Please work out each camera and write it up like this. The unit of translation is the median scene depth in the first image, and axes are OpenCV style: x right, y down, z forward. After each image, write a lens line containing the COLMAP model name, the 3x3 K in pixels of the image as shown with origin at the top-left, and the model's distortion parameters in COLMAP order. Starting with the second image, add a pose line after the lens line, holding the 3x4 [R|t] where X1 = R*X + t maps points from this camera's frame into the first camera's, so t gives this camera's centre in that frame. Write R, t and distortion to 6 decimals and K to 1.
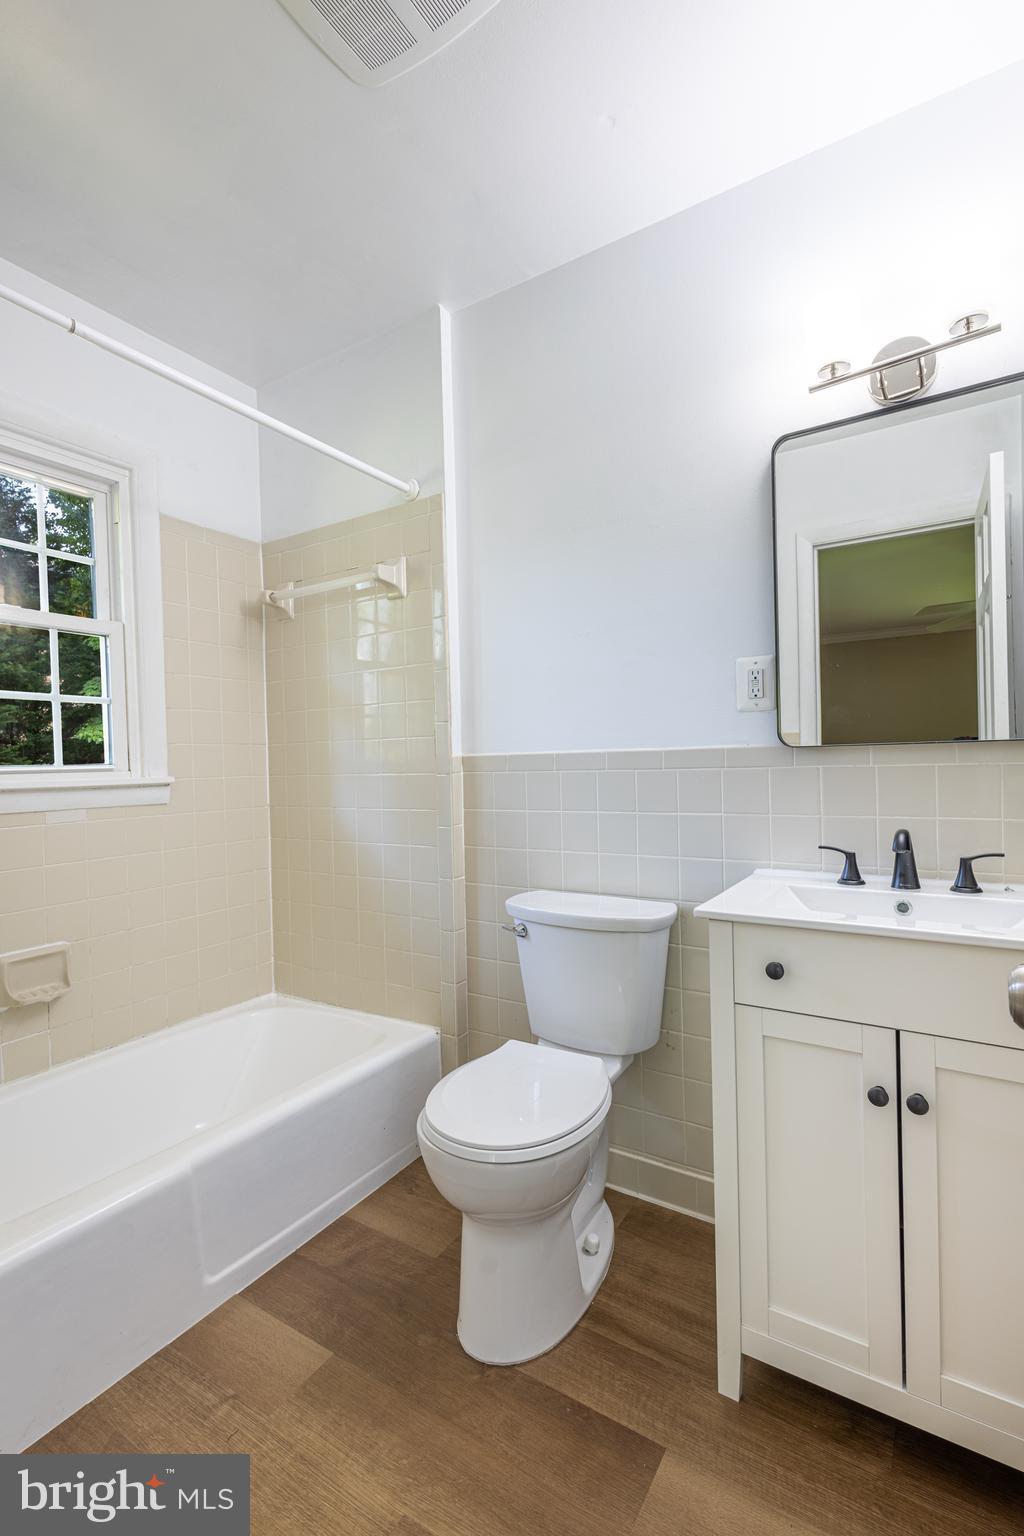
lens RADIAL K [[704.4, 0, 513.4], [0, 704.4, 771.6], [0, 0, 1]] dist [0.004520, 0.000052]
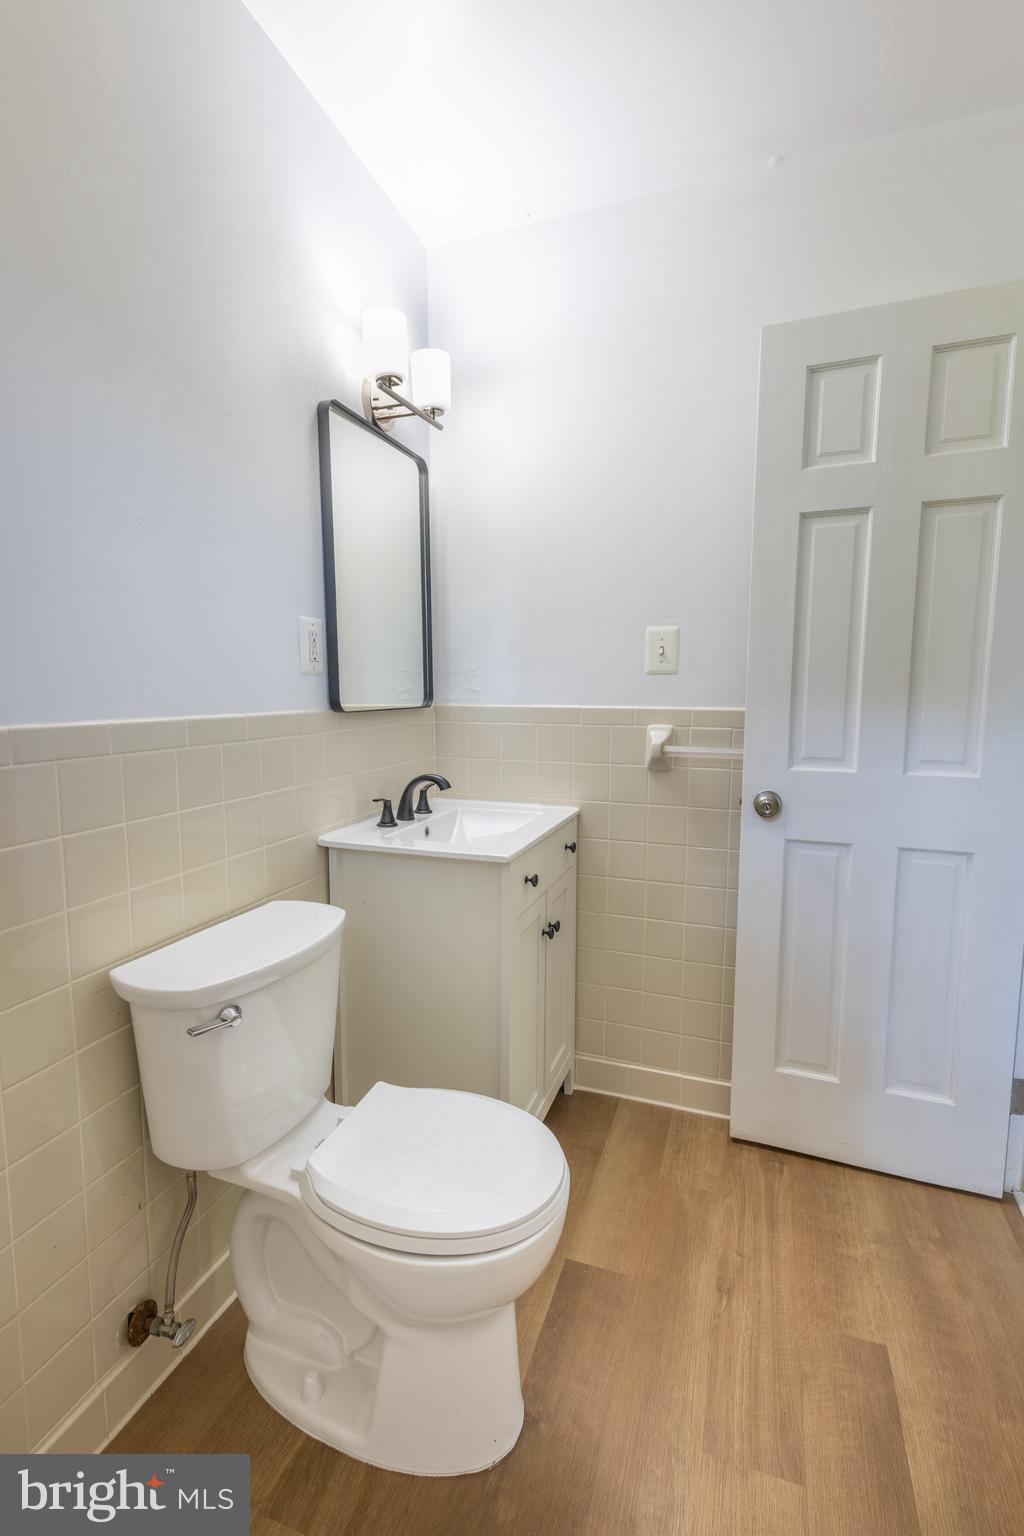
lens RADIAL K [[704.4, 0, 510.7], [0, 704.4, 765.9], [0, 0, 1]] dist [0.004520, 0.000052]
pose [[-0.219711, -0.088203, 0.971570, -0.791283], [0.014144, 0.995512, 0.093575, -0.057371], [-0.975463, 0.034302, -0.217477, 1.133454]]
